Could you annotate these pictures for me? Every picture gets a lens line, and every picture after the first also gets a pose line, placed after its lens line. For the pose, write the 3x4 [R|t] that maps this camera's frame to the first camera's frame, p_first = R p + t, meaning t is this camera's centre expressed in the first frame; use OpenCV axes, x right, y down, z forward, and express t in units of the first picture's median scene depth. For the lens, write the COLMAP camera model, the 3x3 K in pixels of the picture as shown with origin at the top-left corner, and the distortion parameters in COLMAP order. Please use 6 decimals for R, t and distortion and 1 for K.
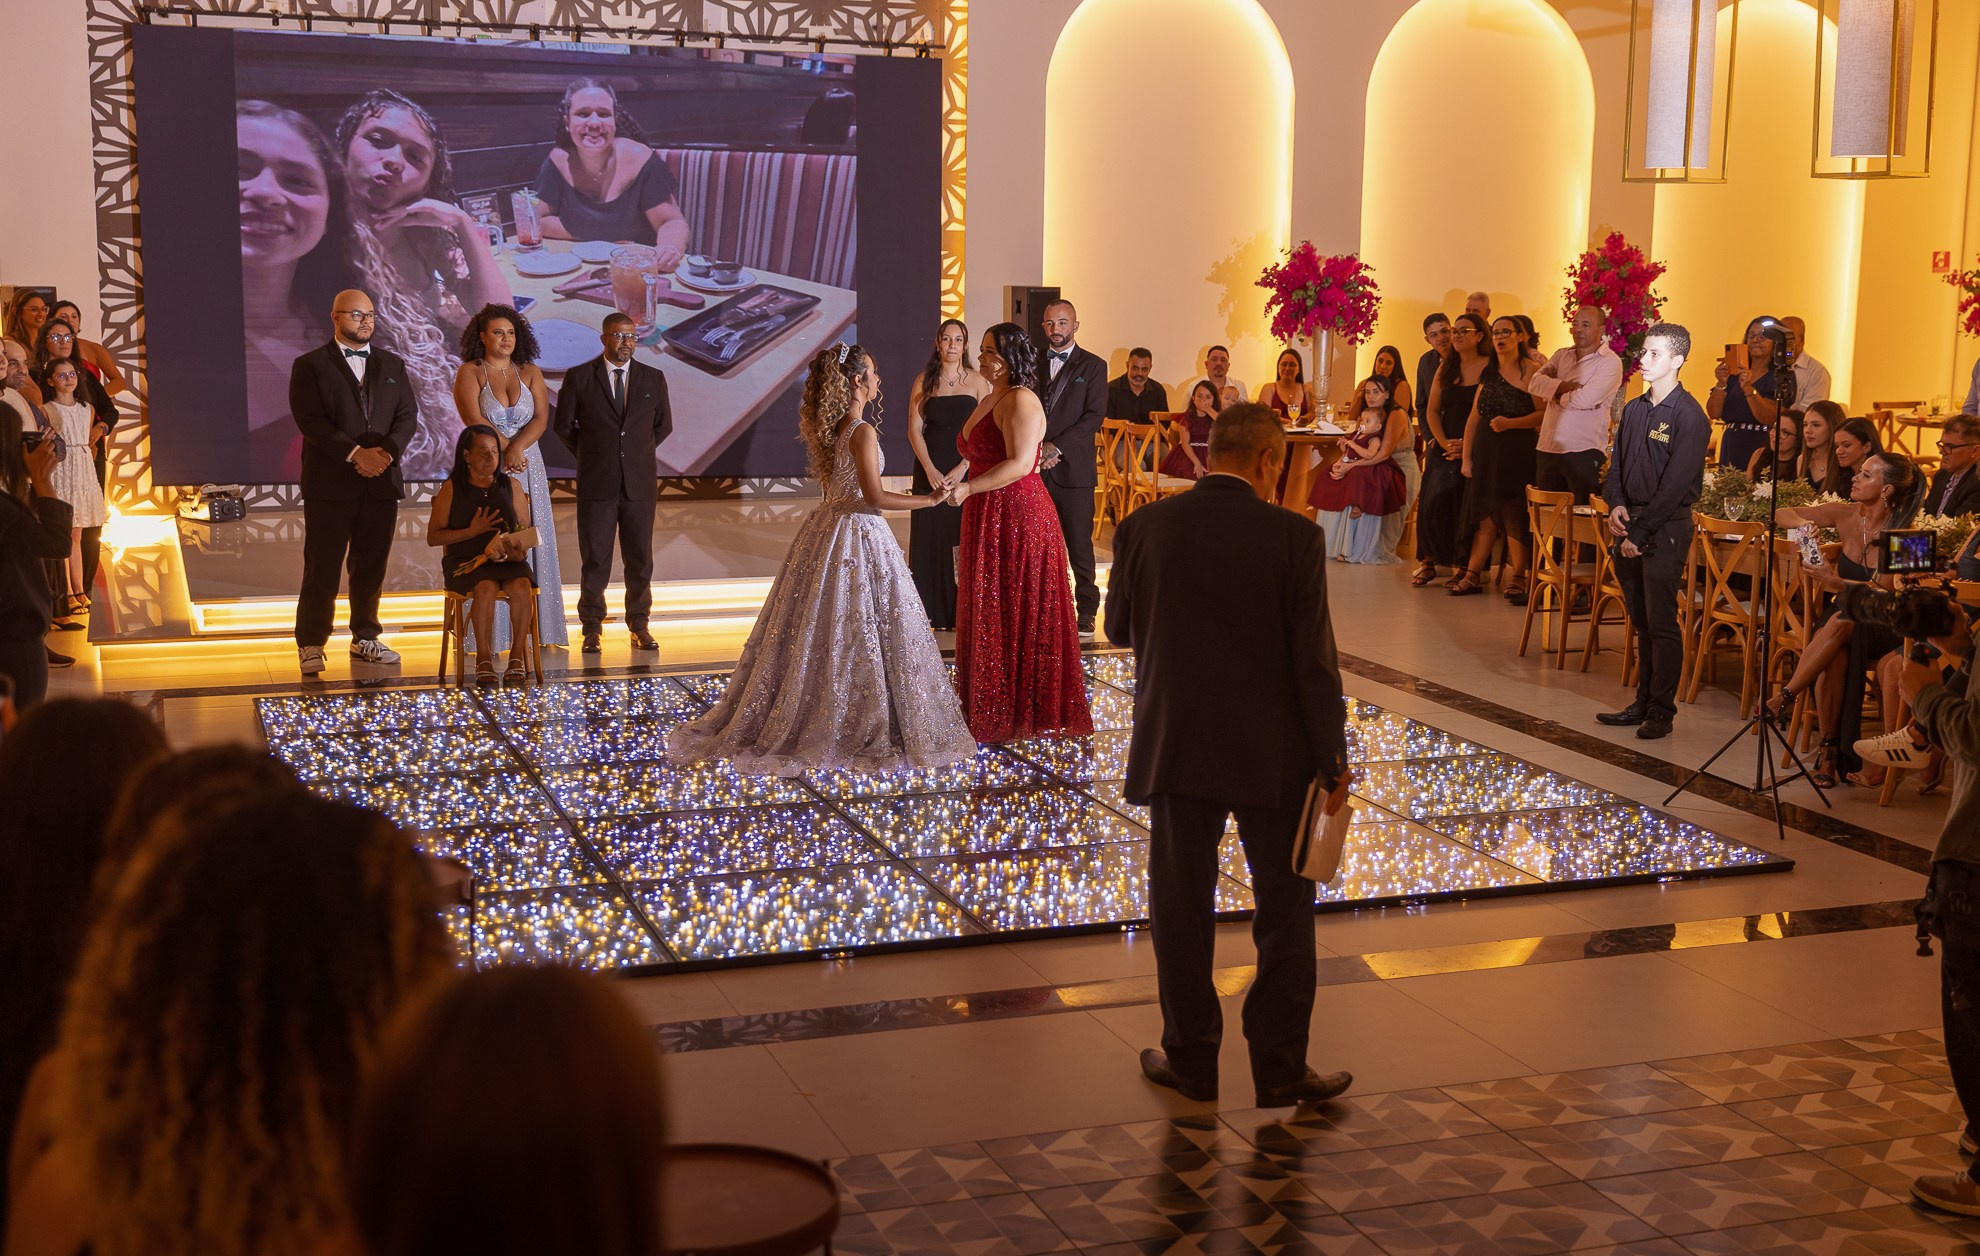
lens RADIAL K [[2428.1, 0, 990.0], [0, 2428.1, 628.0], [0, 0, 1]] dist [-0.028936, 0.117020]
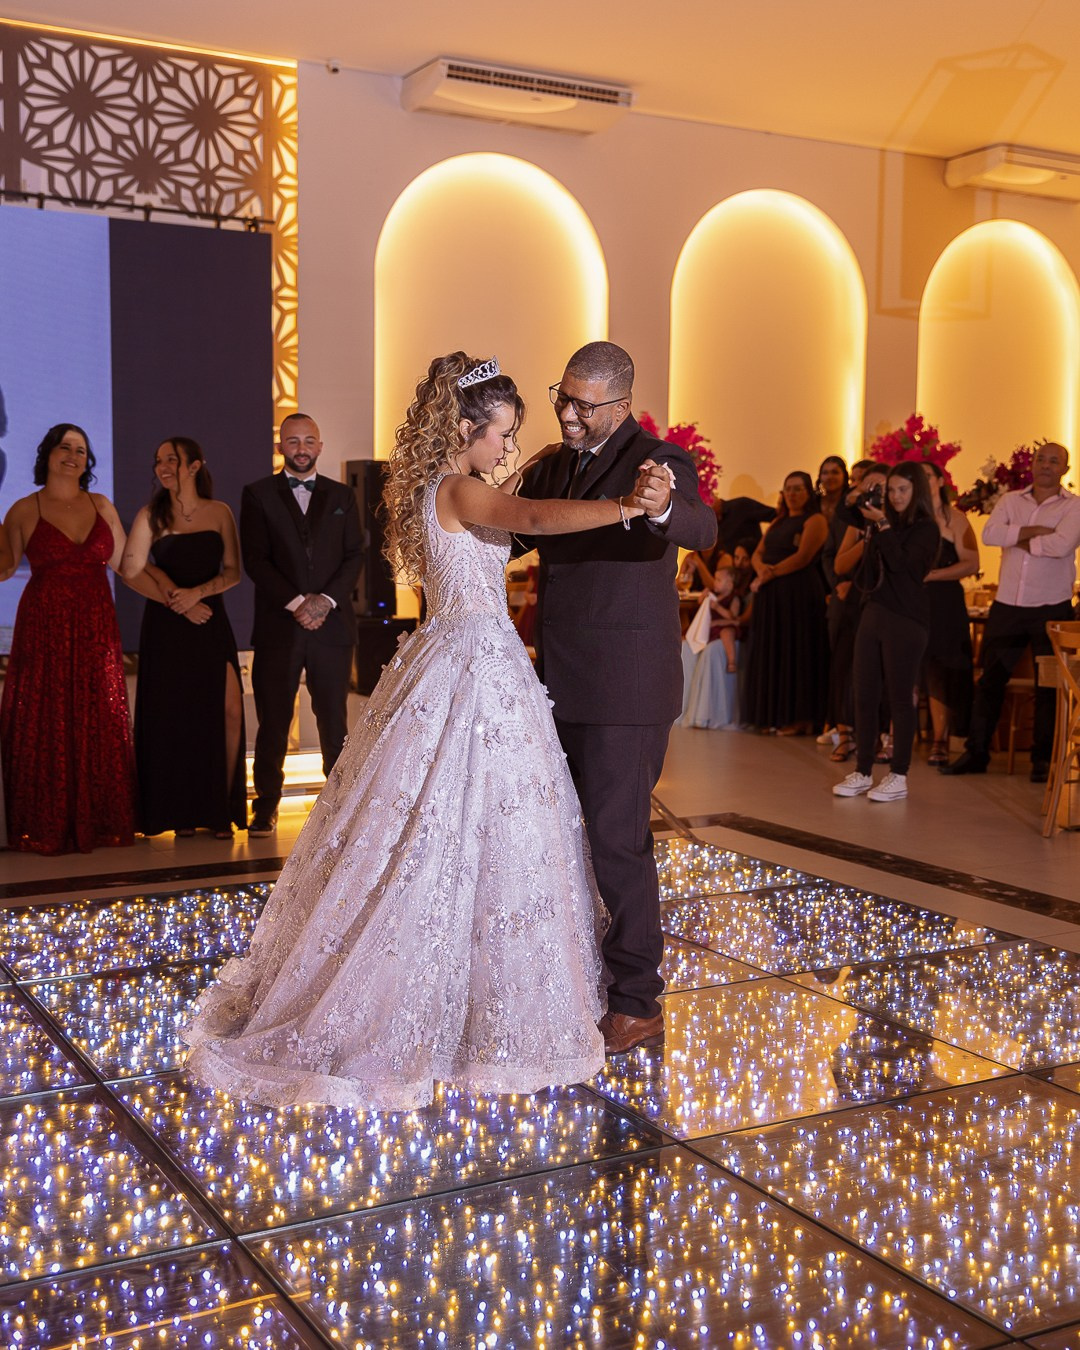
lens RADIAL K [[1688.1, 0, 540.0], [0, 1688.1, 675.0], [0, 0, 1]] dist [0.027651, -0.012977]
pose [[0.985977, -0.014378, 0.166261, -0.030802], [0.024582, 0.997927, -0.059477, -0.009723], [-0.165062, 0.062730, 0.984286, 0.322282]]
